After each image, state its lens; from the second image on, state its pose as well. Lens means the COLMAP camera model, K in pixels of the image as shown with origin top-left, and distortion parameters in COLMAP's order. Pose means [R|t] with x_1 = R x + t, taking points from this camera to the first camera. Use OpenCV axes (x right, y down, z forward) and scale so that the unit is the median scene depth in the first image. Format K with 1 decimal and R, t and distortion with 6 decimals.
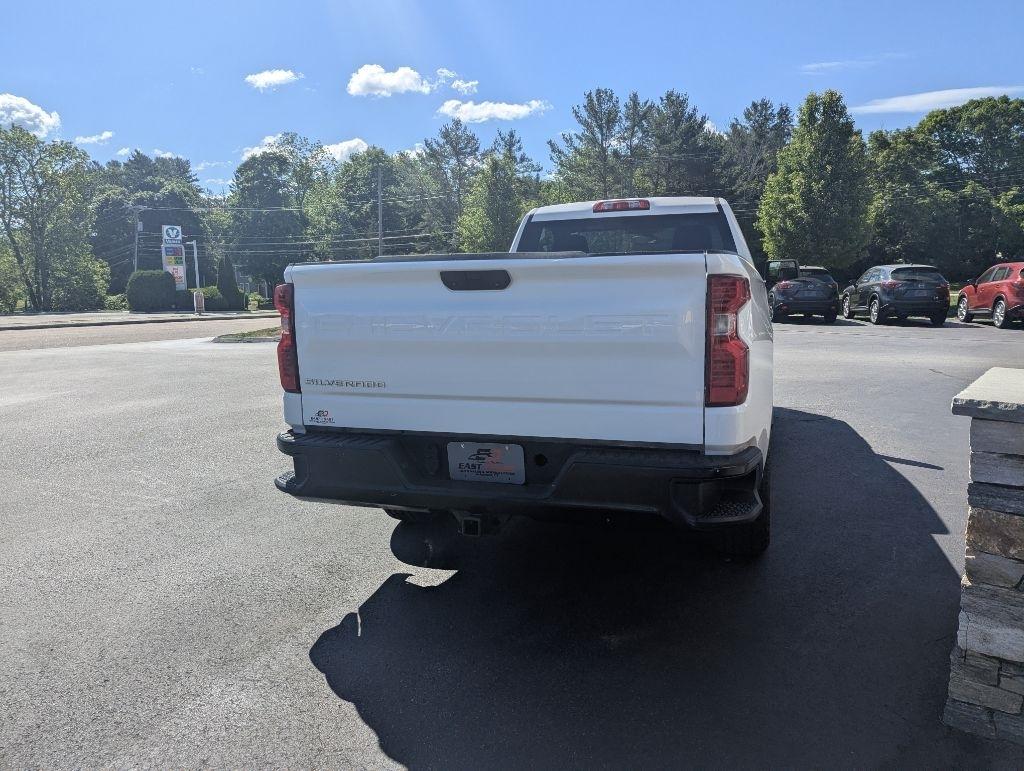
lens RADIAL K [[721.3, 0, 528.5], [0, 721.3, 381.3], [0, 0, 1]] dist [0.058578, -0.051932]
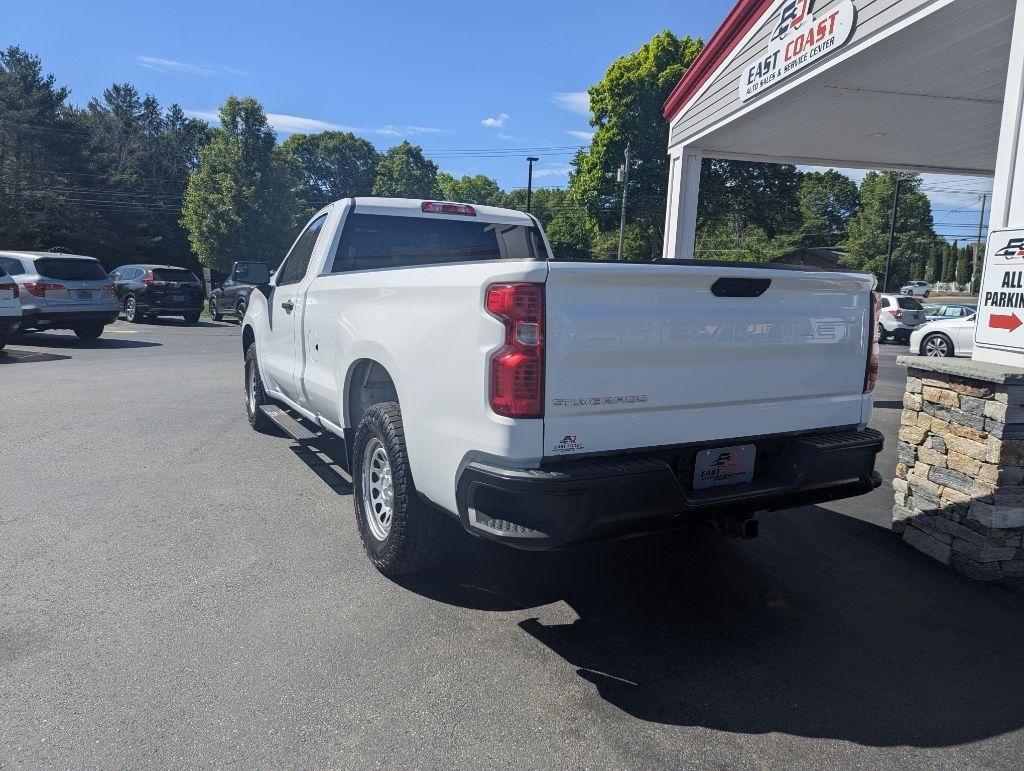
lens RADIAL K [[721.3, 0, 526.8], [0, 721.3, 375.3], [0, 0, 1]] dist [0.058578, -0.051932]
pose [[0.678148, -0.053813, 0.732952, -0.093870], [0.063867, 0.997858, 0.014170, -0.004512], [-0.732145, 0.037202, 0.680132, 0.047680]]
